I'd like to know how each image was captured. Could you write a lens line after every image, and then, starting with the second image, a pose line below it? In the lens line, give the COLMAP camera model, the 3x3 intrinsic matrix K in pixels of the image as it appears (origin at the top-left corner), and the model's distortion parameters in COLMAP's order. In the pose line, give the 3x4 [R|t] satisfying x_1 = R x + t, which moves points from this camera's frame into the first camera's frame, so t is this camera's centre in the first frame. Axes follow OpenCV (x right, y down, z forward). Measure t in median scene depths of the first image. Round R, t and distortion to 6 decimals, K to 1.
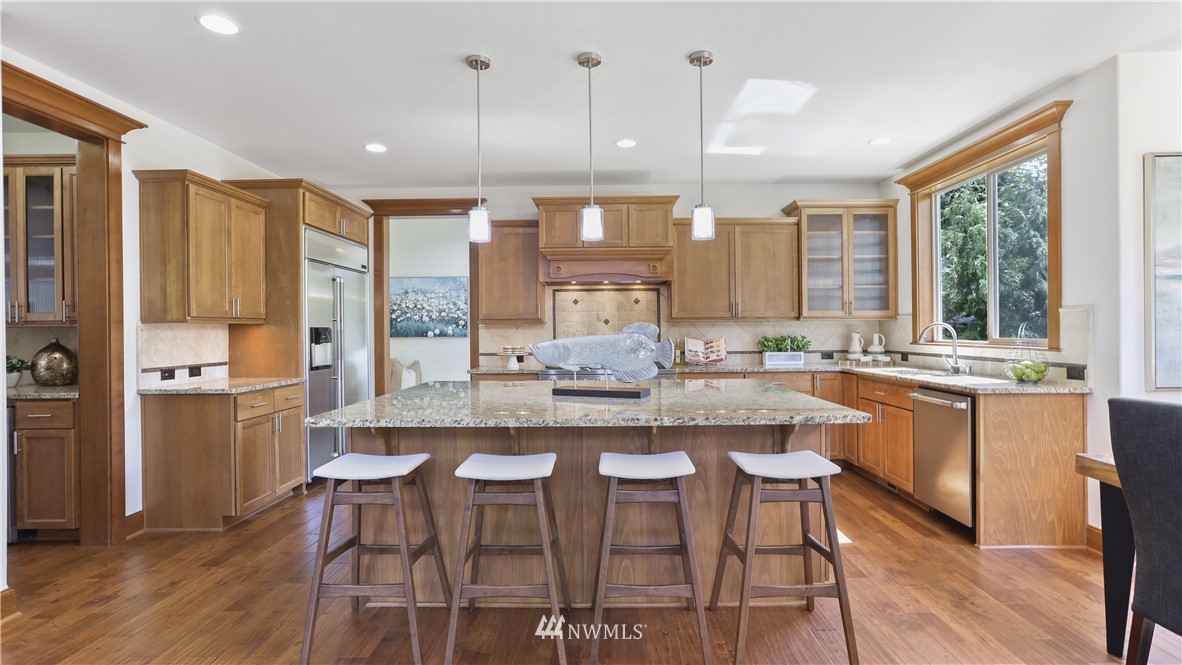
lens RADIAL K [[571.6, 0, 590.0], [0, 571.6, 327.2], [0, 0, 1]] dist [-0.057872, 0.026031]
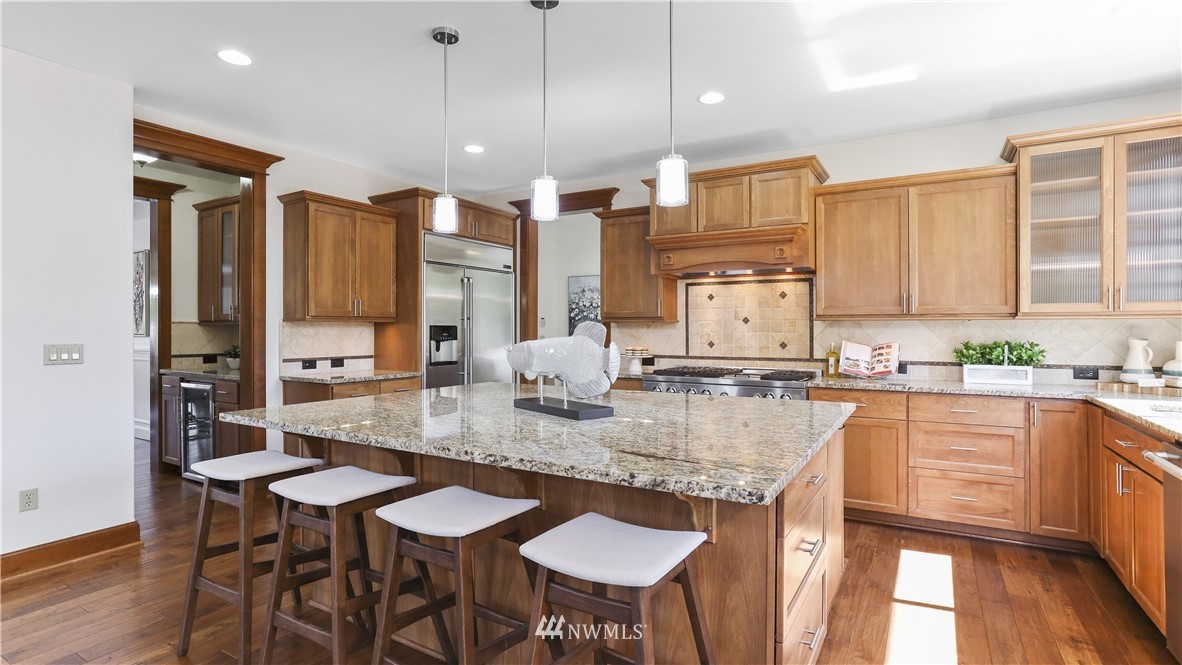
lens RADIAL K [[571.6, 0, 590.0], [0, 571.6, 327.2], [0, 0, 1]] dist [-0.057872, 0.026031]
pose [[0.864883, 0.006426, -0.501932, 0.285358], [-0.005105, 0.999979, 0.004004, -0.002222], [0.501947, -0.000901, 0.864898, 0.201626]]
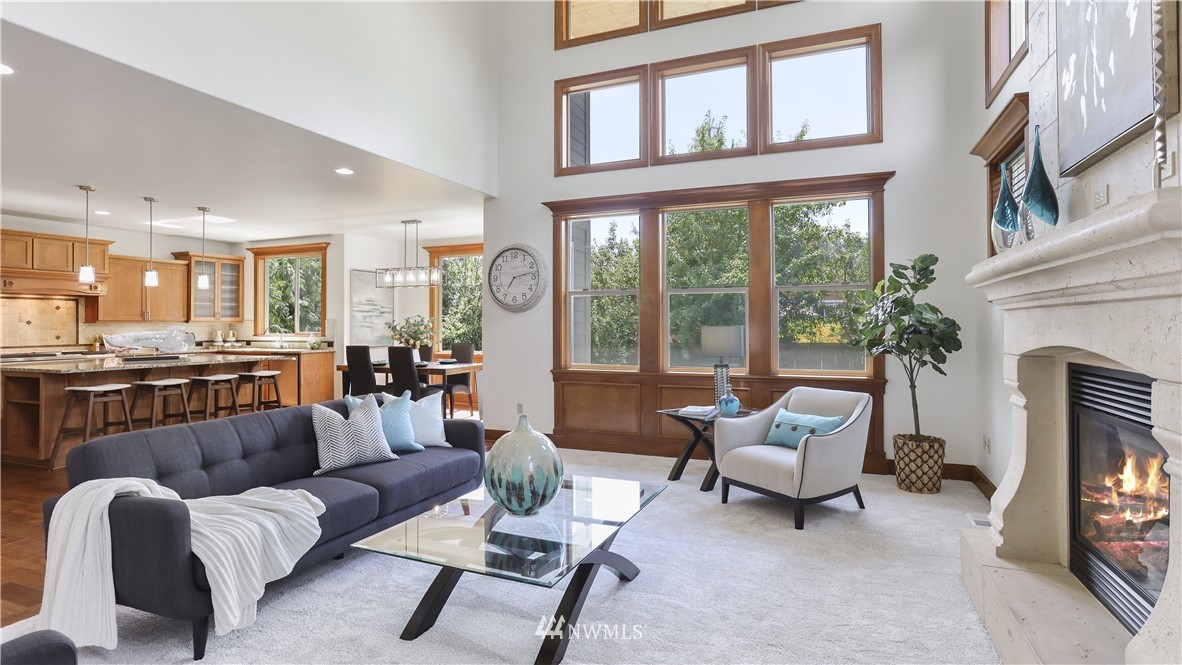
lens RADIAL K [[588.5, 0, 594.6], [0, 588.5, 315.8], [0, 0, 1]] dist [-0.048395, 0.029393]
pose [[0.362398, 0.018635, 0.931837, -0.847934], [-0.002671, 0.999817, -0.018956, -0.003974], [-0.932020, 0.004380, 0.362382, -0.796207]]
